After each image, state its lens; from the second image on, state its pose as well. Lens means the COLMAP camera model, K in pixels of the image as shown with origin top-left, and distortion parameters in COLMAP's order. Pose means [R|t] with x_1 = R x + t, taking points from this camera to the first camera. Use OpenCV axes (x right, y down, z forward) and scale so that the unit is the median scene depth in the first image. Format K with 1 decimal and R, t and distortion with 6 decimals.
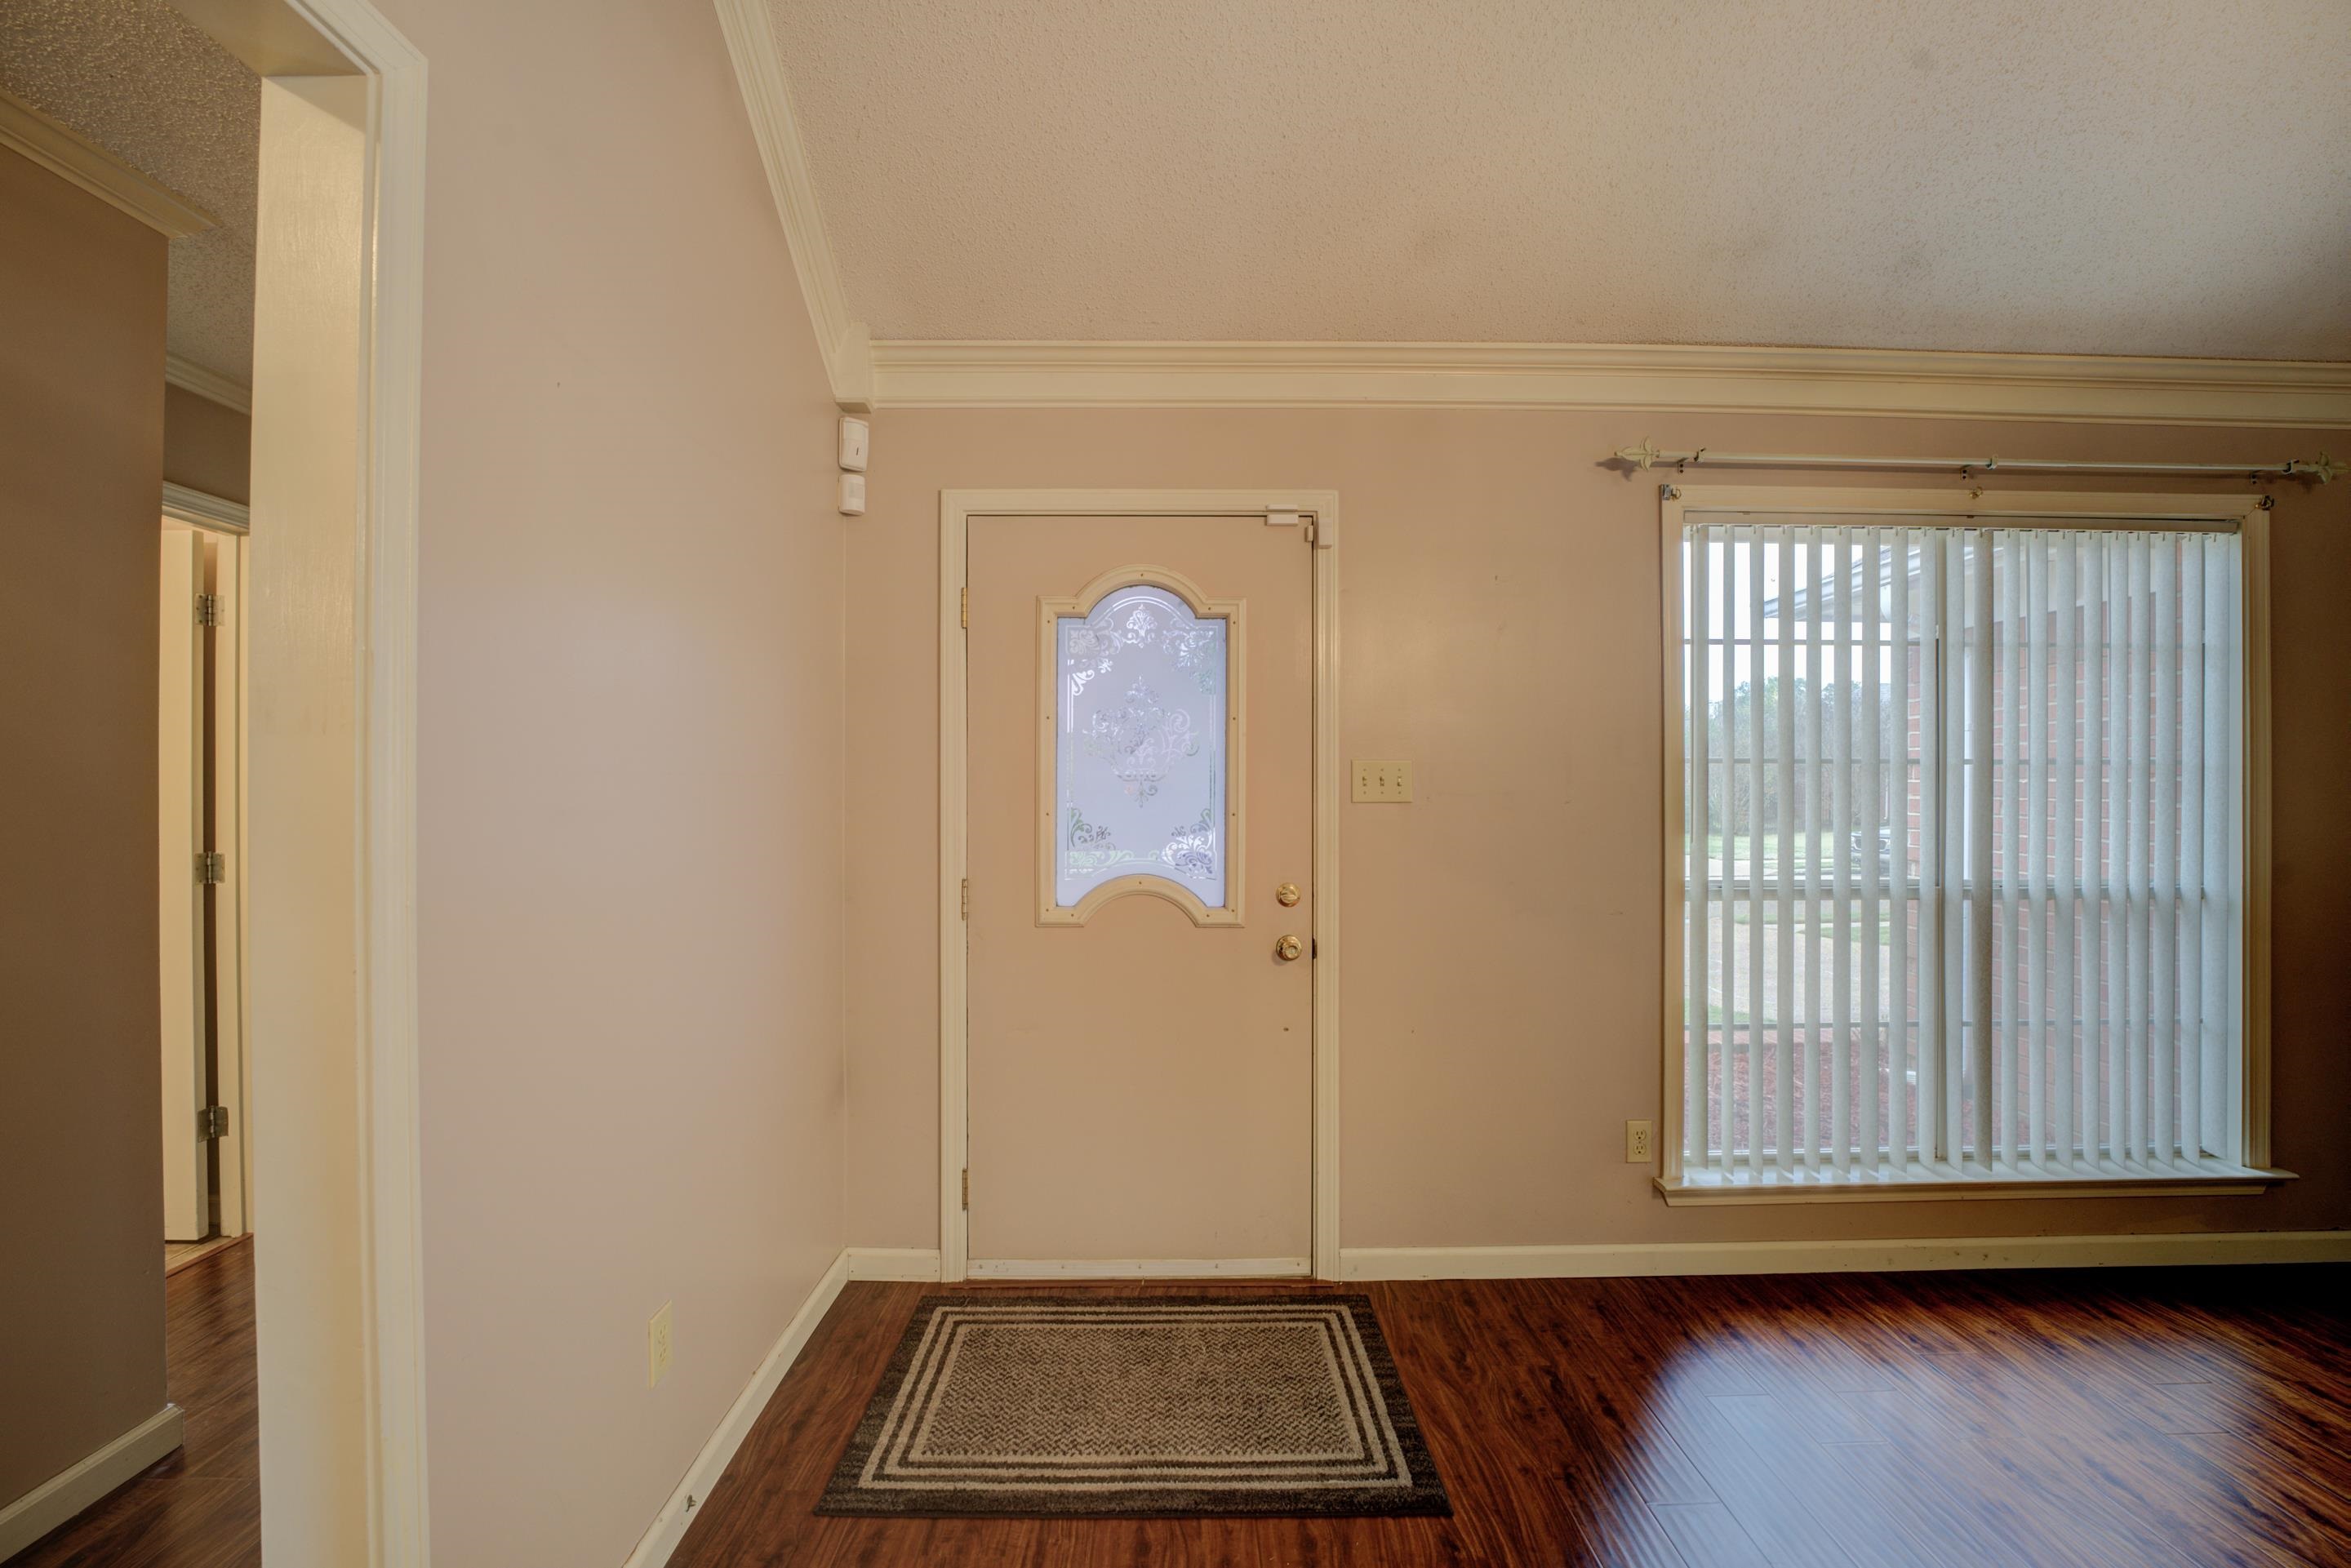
lens RADIAL K [[954.1, 0, 1173.8], [0, 954.1, 784.2], [0, 0, 1]] dist [-0.031284, 0.004236]
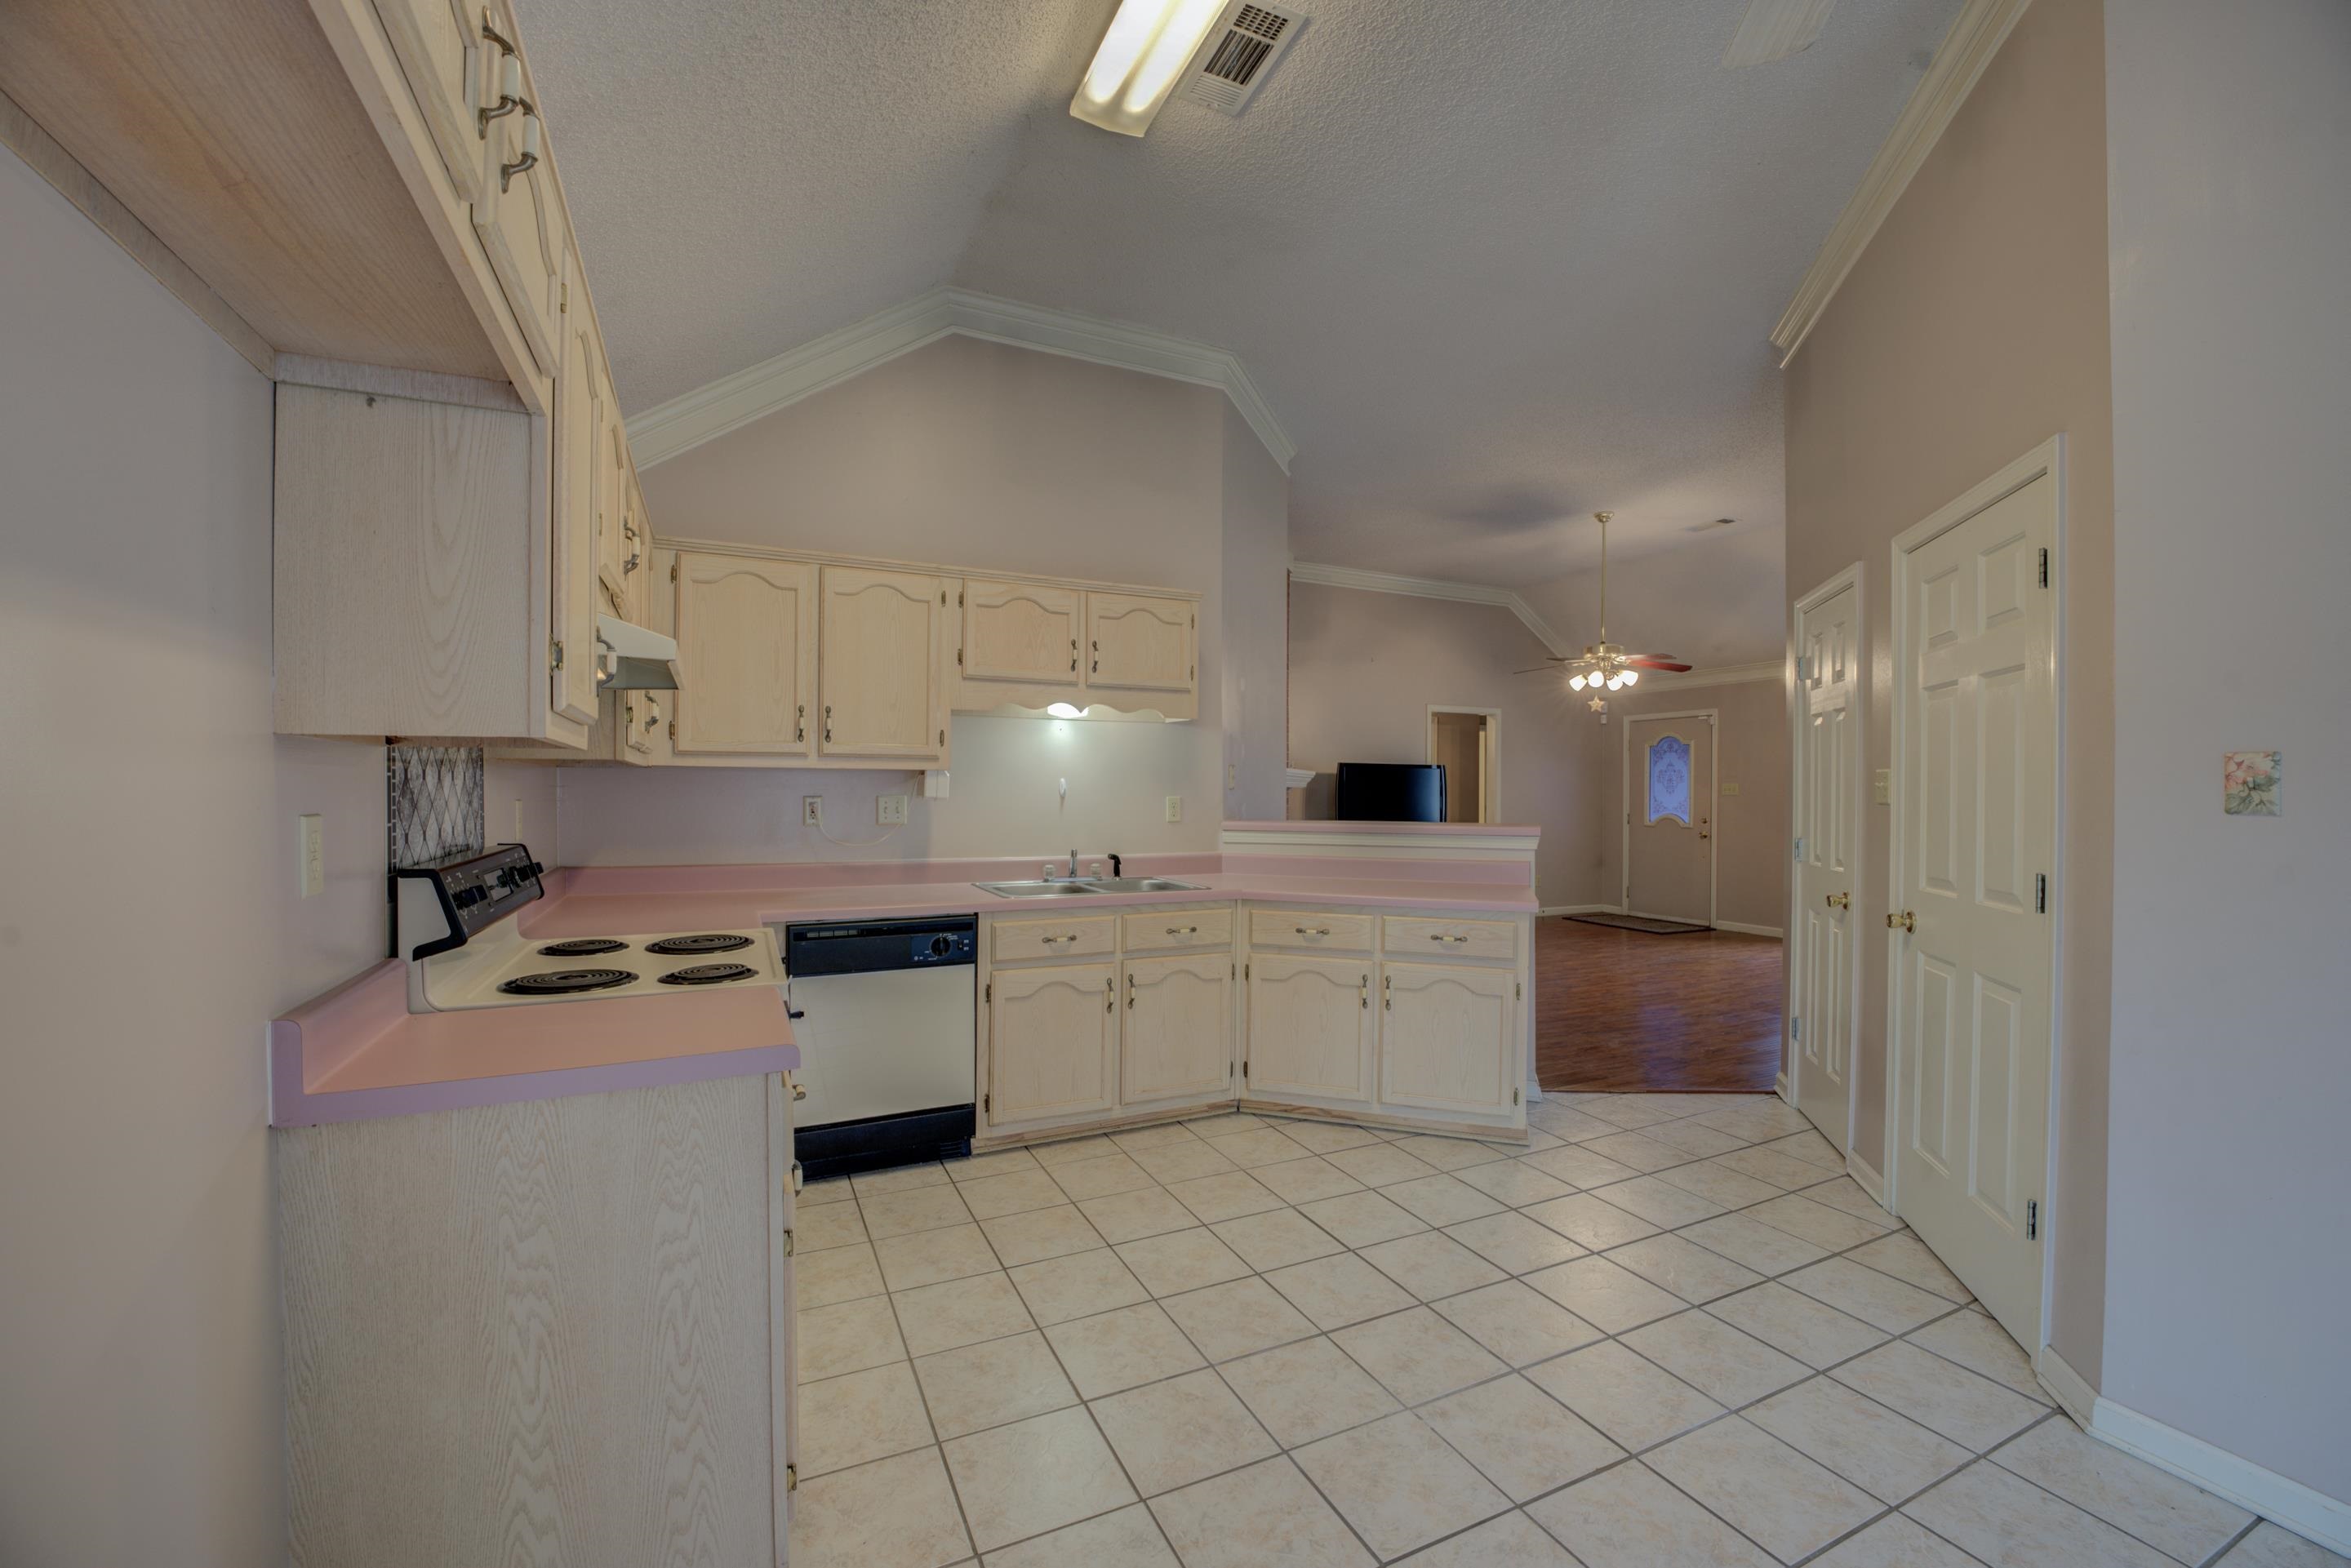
lens RADIAL K [[954.1, 0, 1183.8], [0, 954.1, 780.5], [0, 0, 1]] dist [-0.031284, 0.004236]
pose [[0.422005, -0.006670, -0.906569, 2.598334], [-0.004729, 0.999943, -0.009559, 0.005468], [0.906581, 0.008321, 0.421950, -2.367802]]
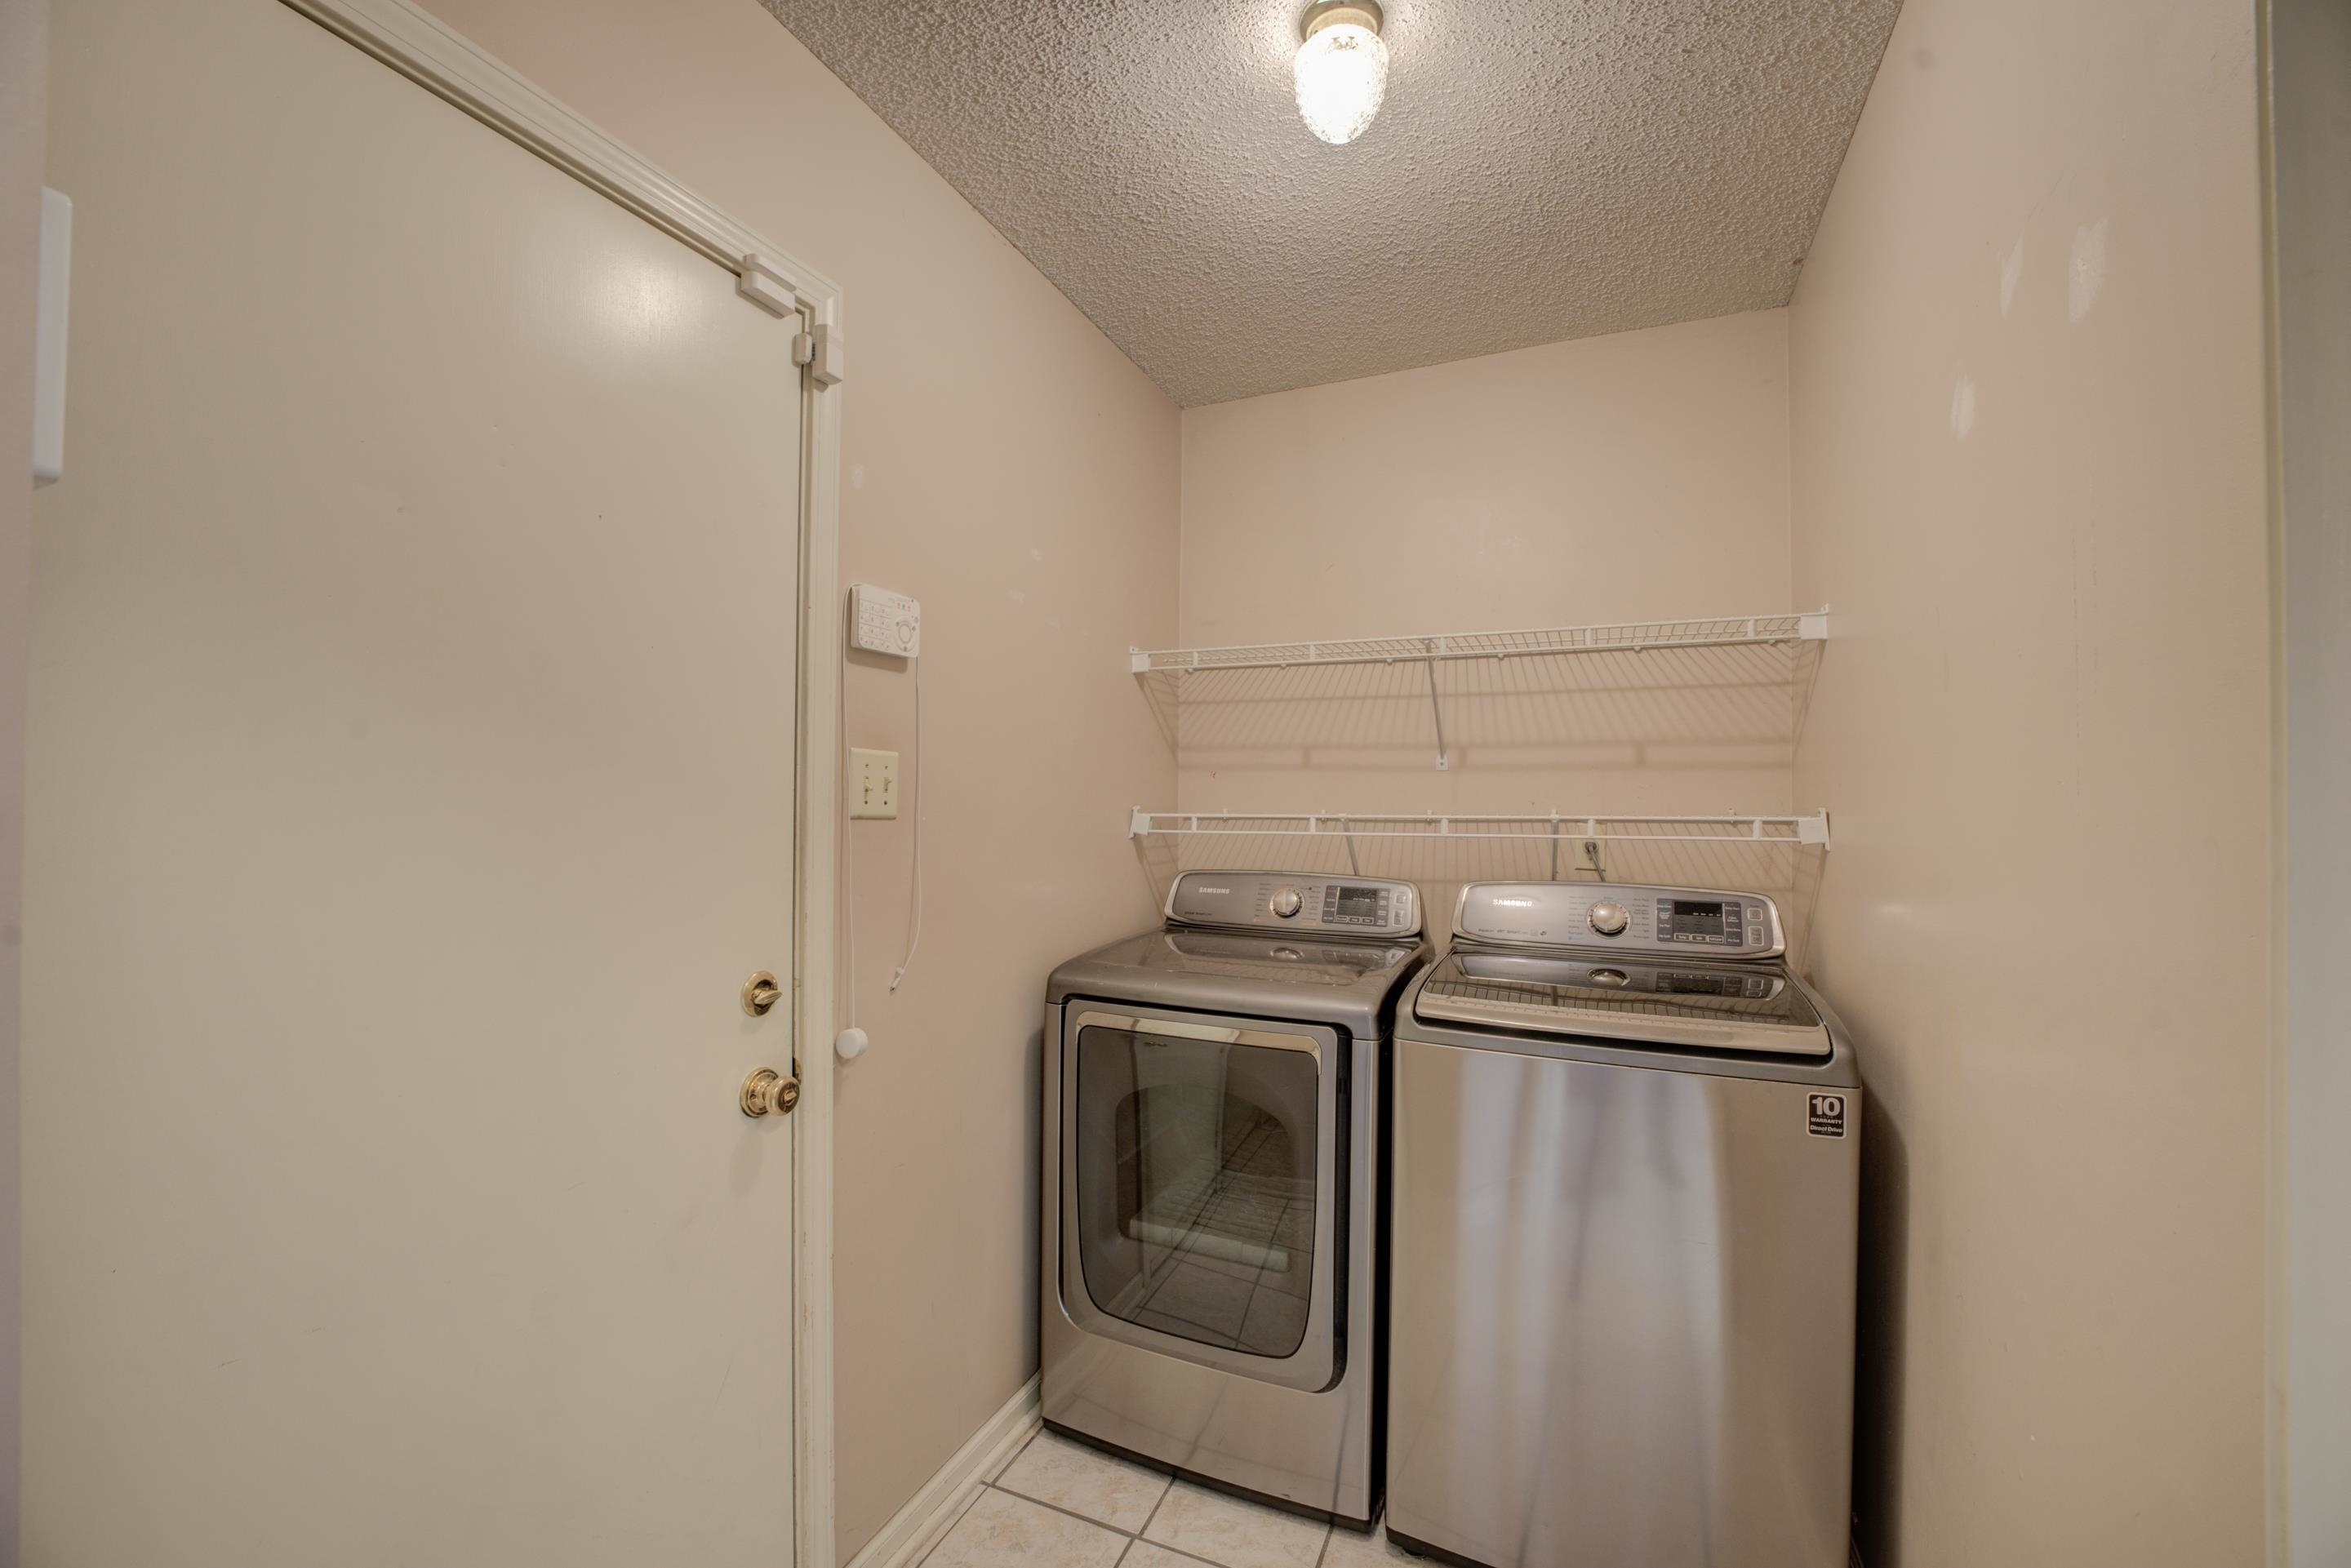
lens RADIAL K [[954.1, 0, 1171.5], [0, 954.1, 789.3], [0, 0, 1]] dist [-0.031284, 0.004236]
pose [[0.418354, -0.000633, 0.908284, -0.267300], [-0.005339, 0.999981, 0.003156, -0.003401], [-0.908268, -0.006170, 0.418342, 0.568357]]
